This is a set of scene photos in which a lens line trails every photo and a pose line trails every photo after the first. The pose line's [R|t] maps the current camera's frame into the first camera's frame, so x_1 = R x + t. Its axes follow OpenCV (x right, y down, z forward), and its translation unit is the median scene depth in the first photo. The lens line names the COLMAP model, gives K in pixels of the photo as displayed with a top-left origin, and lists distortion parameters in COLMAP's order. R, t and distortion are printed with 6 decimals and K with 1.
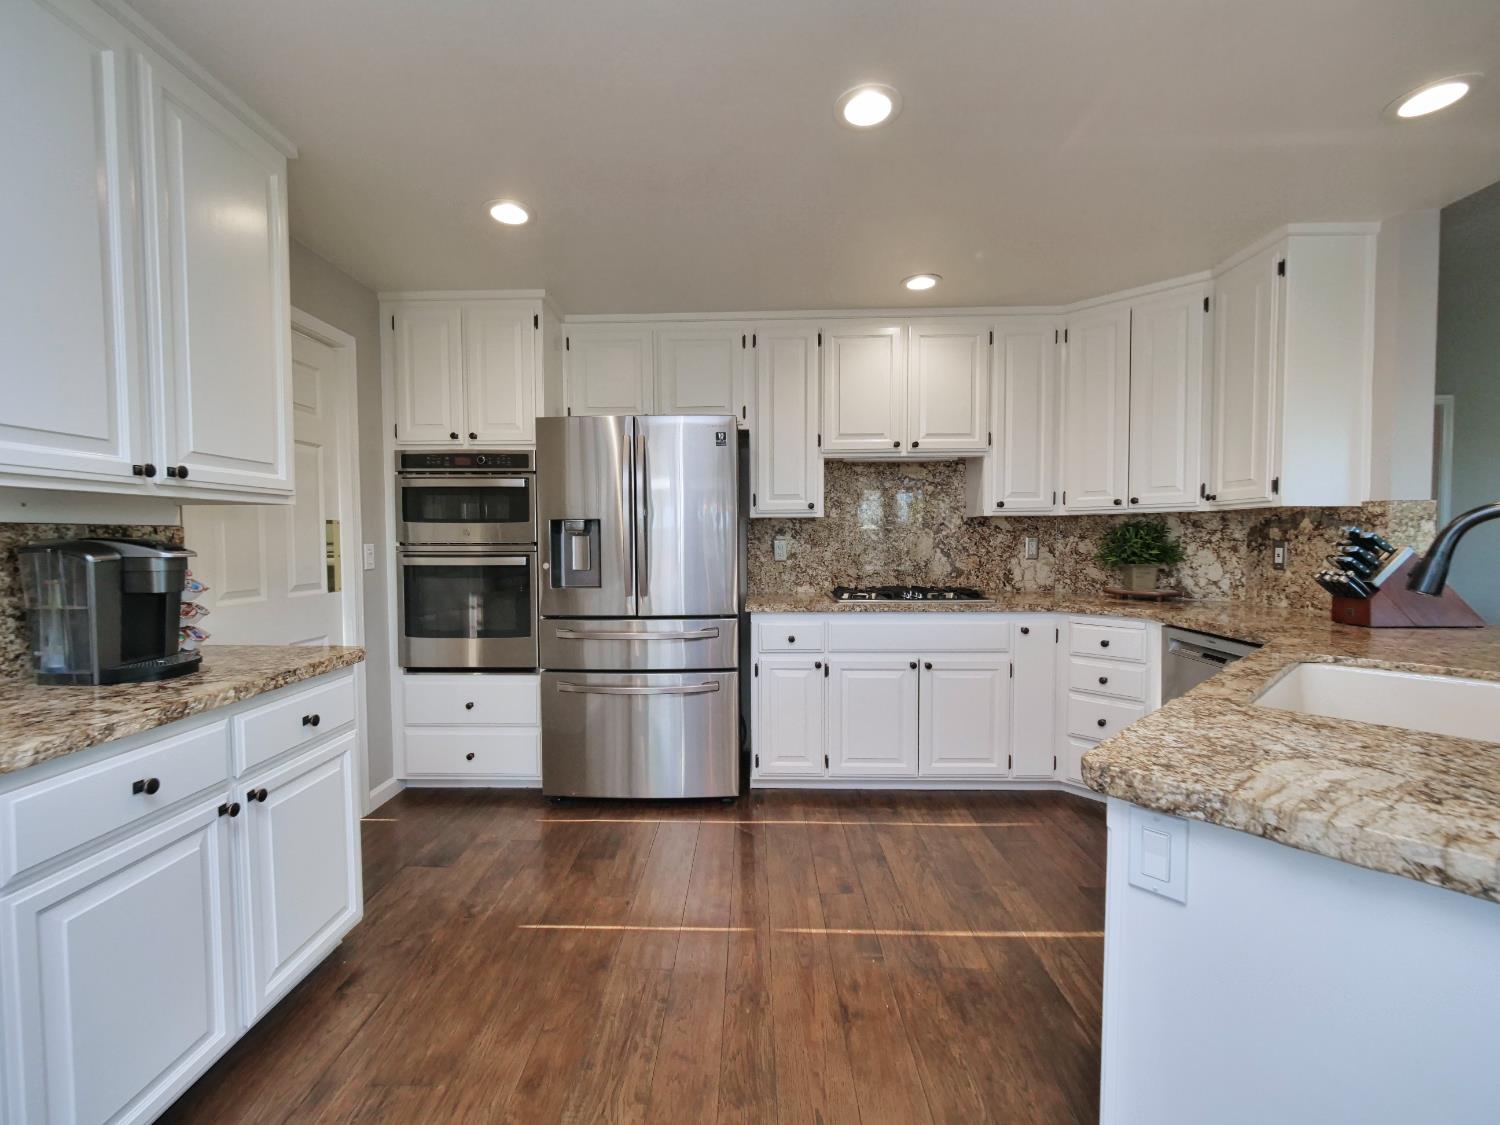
lens RADIAL K [[635.6, 0, 737.2], [0, 635.6, 563.7], [0, 0, 1]] dist [-0.009041, 0.002020]
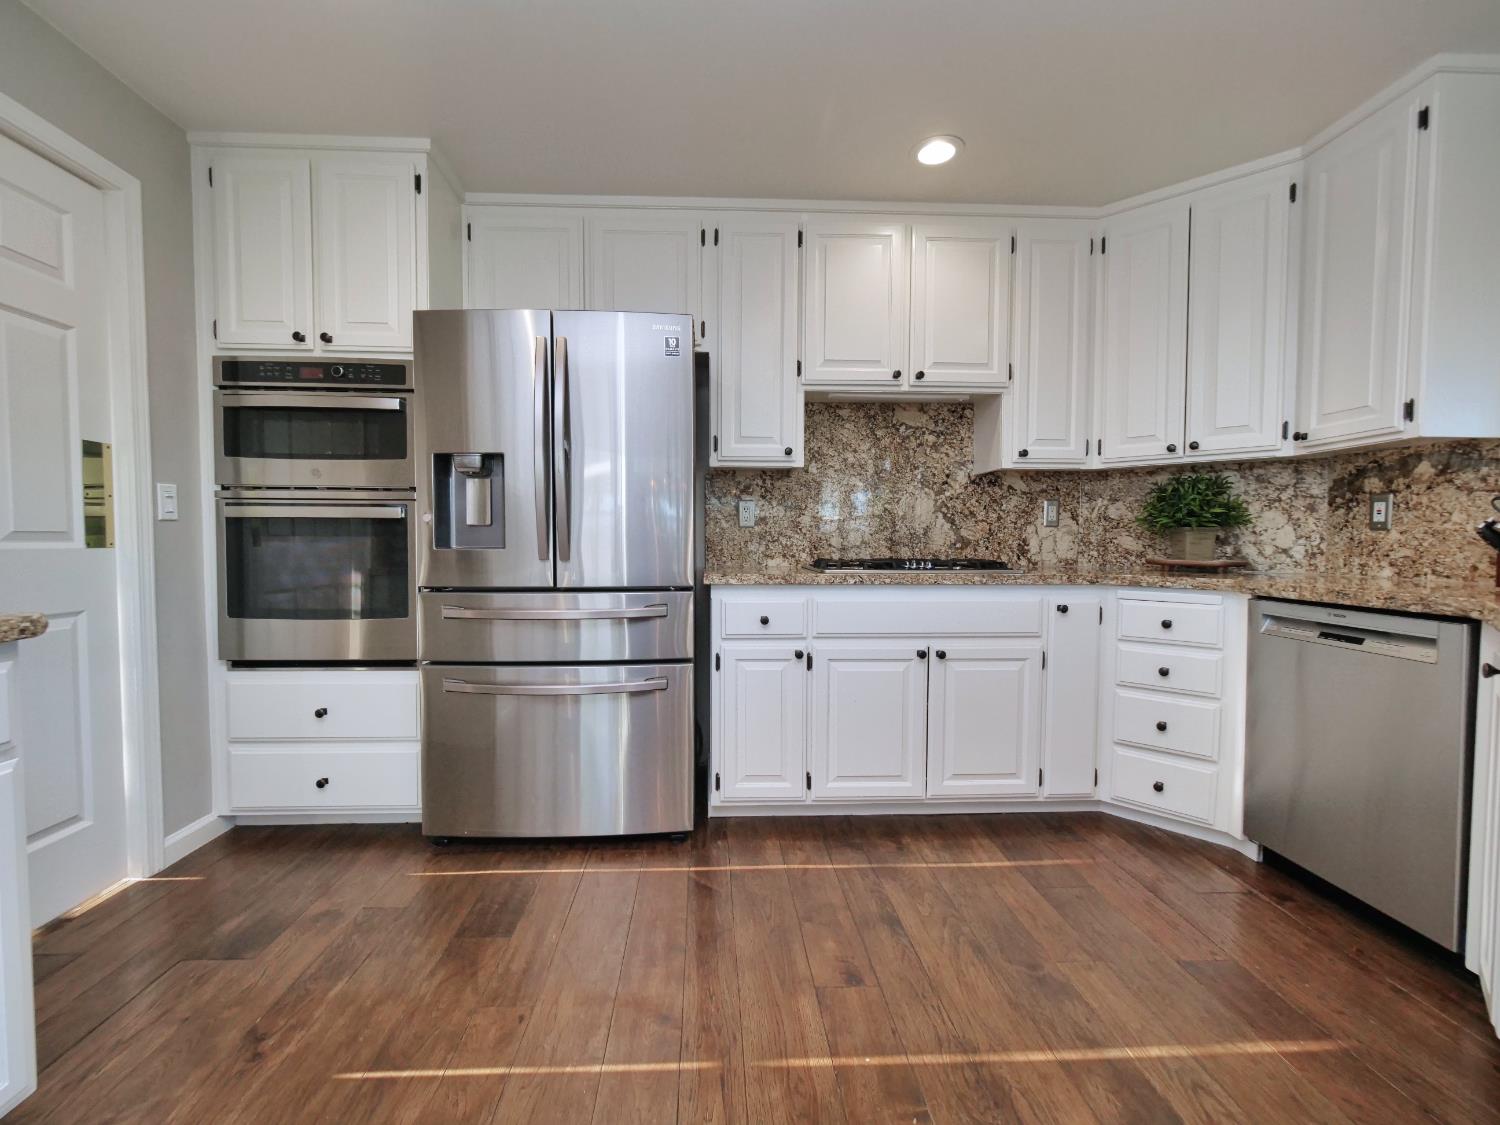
lens RADIAL K [[635.6, 0, 735.2], [0, 635.6, 565.3], [0, 0, 1]] dist [-0.009041, 0.002020]
pose [[0.997473, 0.005410, 0.070847, -0.003231], [-0.005364, 0.999985, -0.000838, 0.053848], [-0.070850, 0.000456, 0.997487, 0.246981]]
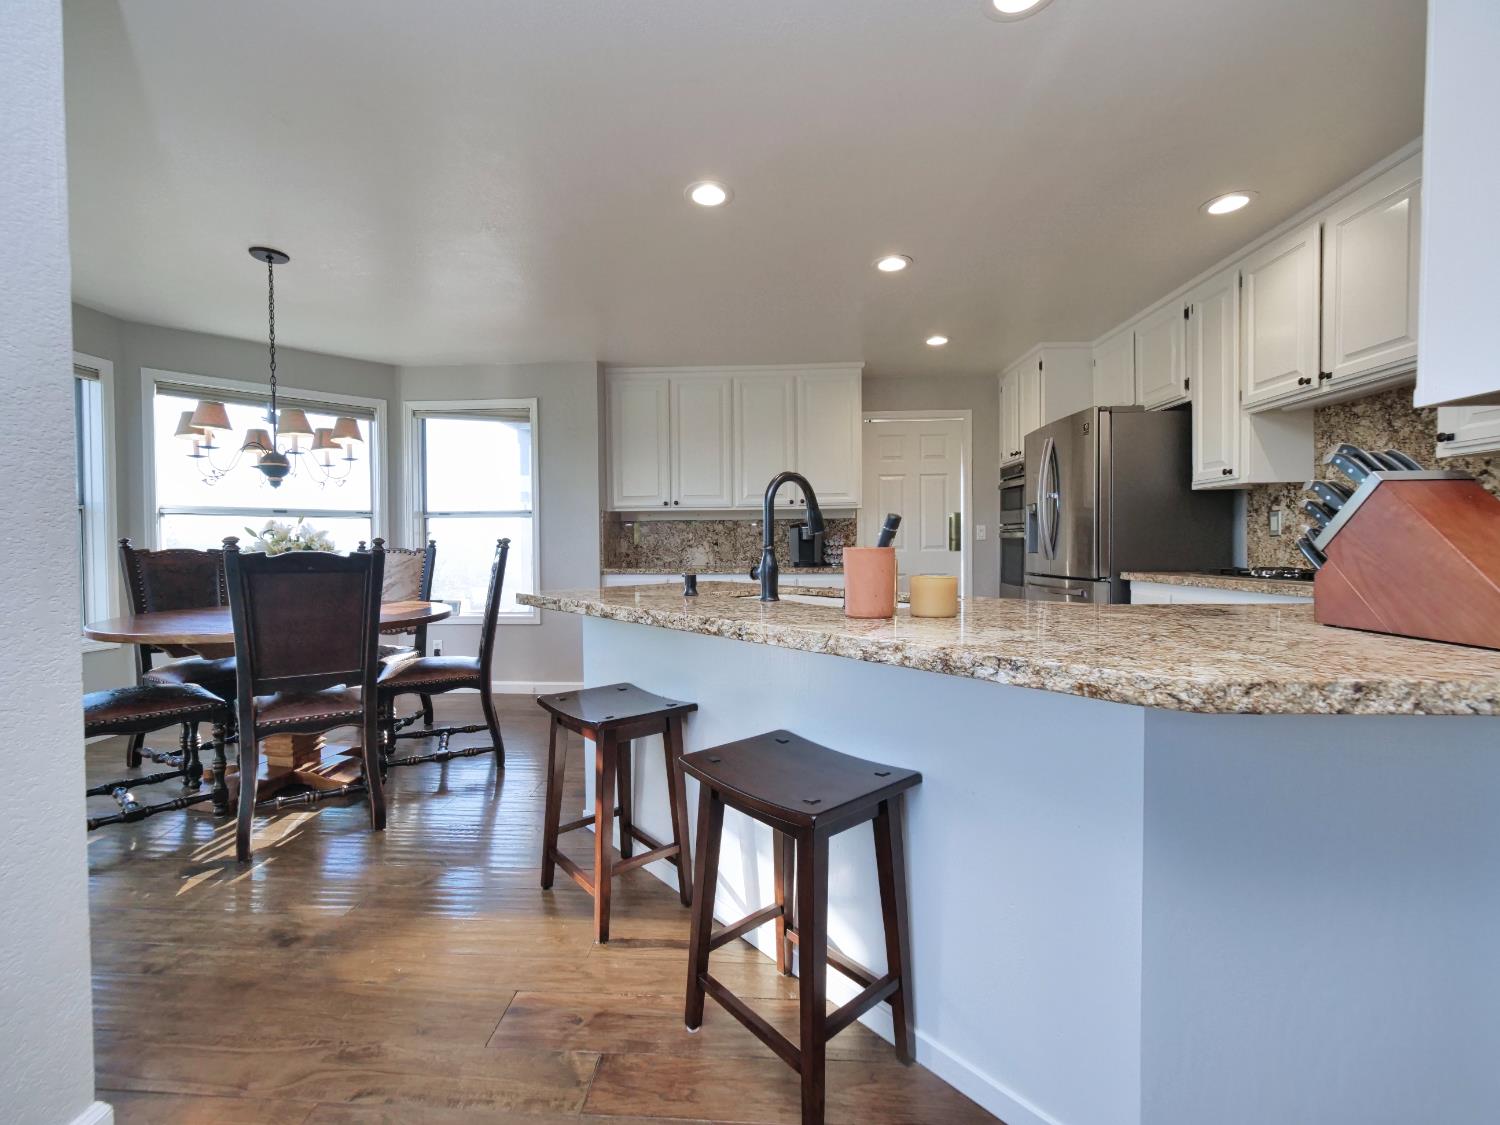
lens RADIAL K [[635.6, 0, 749.5], [0, 635.6, 562.5], [0, 0, 1]] dist [-0.009041, 0.002020]
pose [[-0.002184, 0.034216, -0.999412, 1.102528], [-0.027408, 0.999037, 0.034263, 0.026766], [0.999622, 0.027466, -0.001244, 0.356554]]
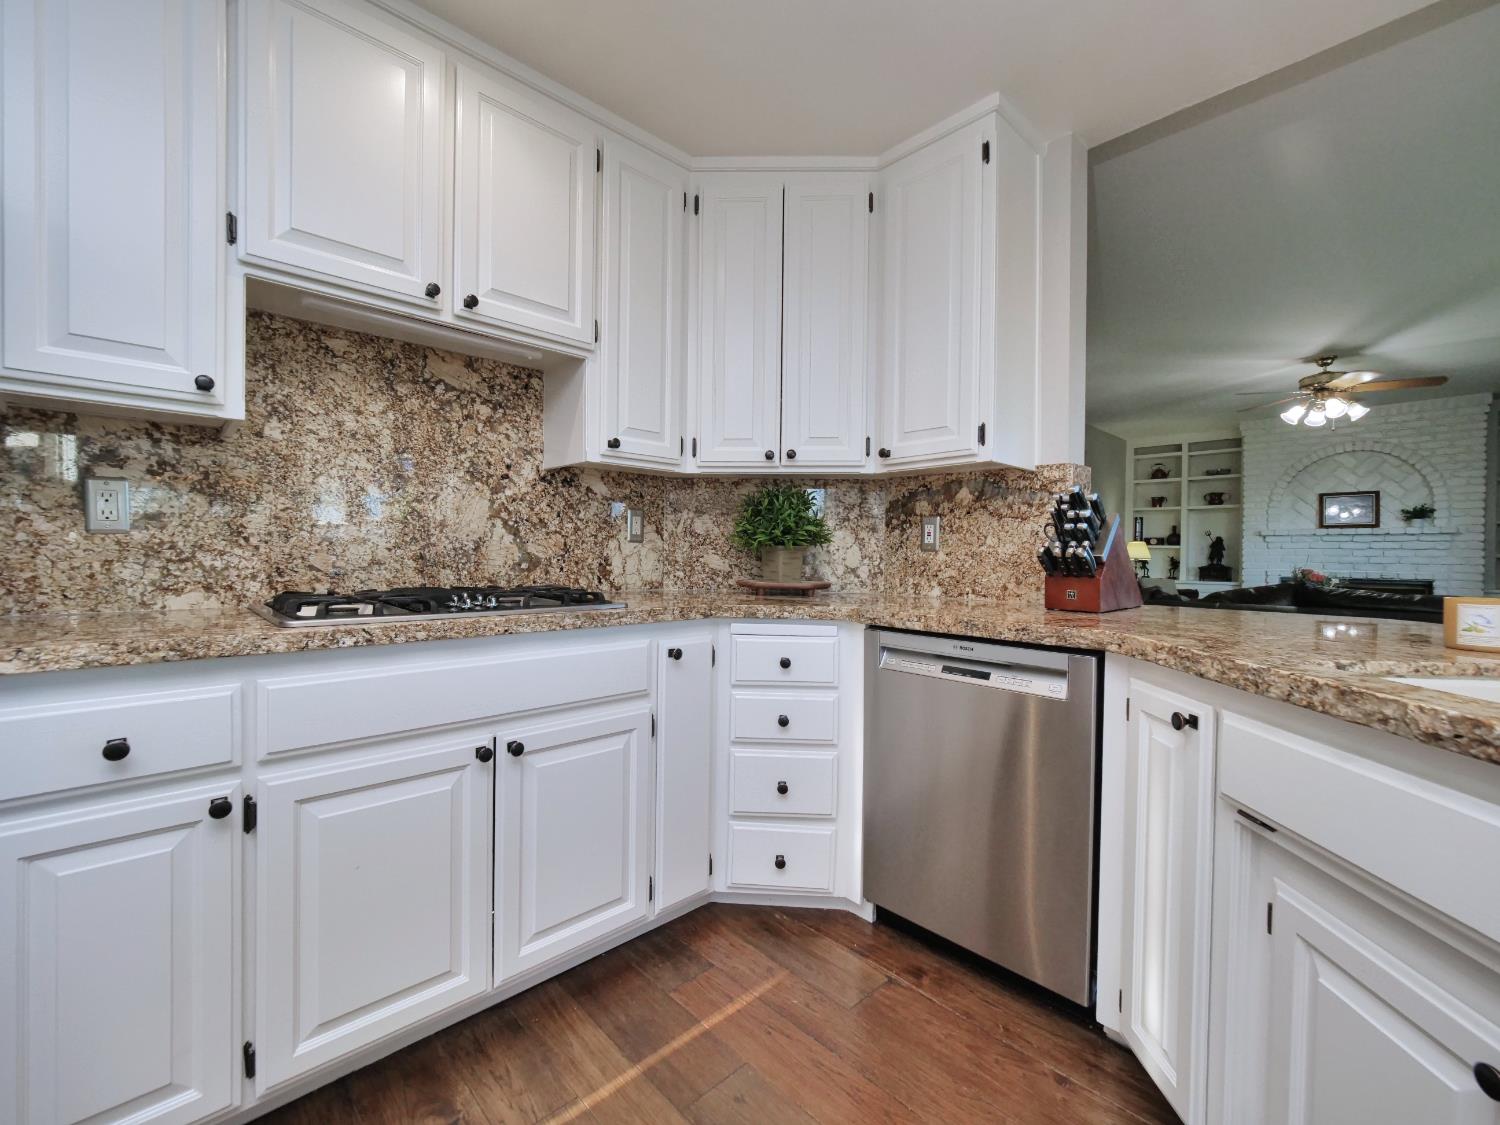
lens RADIAL K [[635.6, 0, 729.3], [0, 635.6, 559.1], [0, 0, 1]] dist [-0.009041, 0.002020]
pose [[0.713869, 0.006477, 0.700249, 0.082172], [0.013888, 0.999630, -0.023404, 0.032605], [-0.700141, 0.026433, 0.713515, 0.542982]]
